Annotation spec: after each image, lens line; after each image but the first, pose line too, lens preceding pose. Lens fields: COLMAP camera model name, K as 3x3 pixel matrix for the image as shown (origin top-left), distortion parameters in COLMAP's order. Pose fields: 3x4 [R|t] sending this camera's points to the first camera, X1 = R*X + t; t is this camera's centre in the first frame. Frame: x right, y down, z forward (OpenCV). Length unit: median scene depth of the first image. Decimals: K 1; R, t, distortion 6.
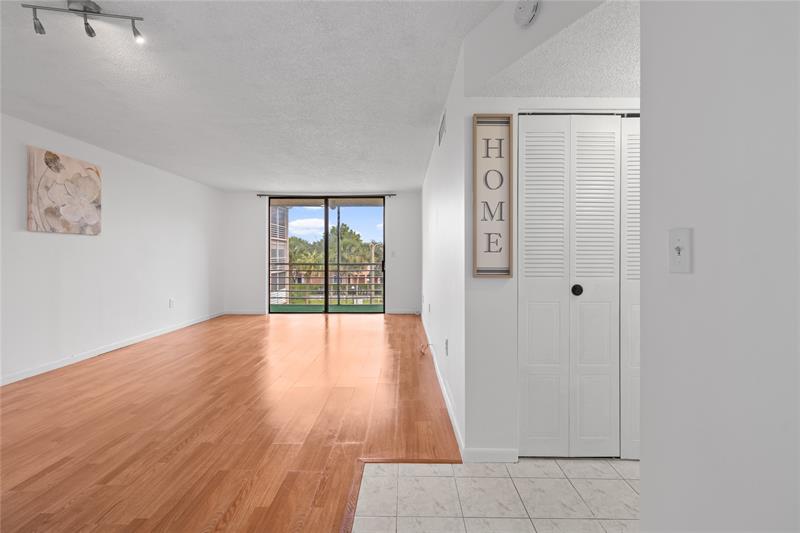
lens RADIAL K [[368.5, 0, 406.3], [0, 368.5, 255.4], [0, 0, 1]] dist [-0.003967, 0.000520]
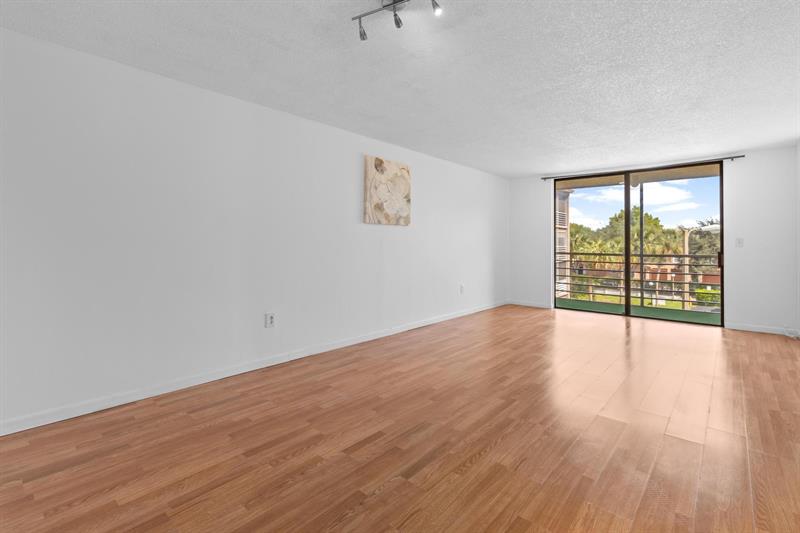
lens RADIAL K [[368.5, 0, 400.4], [0, 368.5, 243.4], [0, 0, 1]] dist [-0.003967, 0.000520]
pose [[0.745749, 0.002944, -0.666220, -0.099148], [-0.003933, 0.999992, 0.000017, 0.000869], [0.666215, 0.002608, 0.745755, 0.138197]]
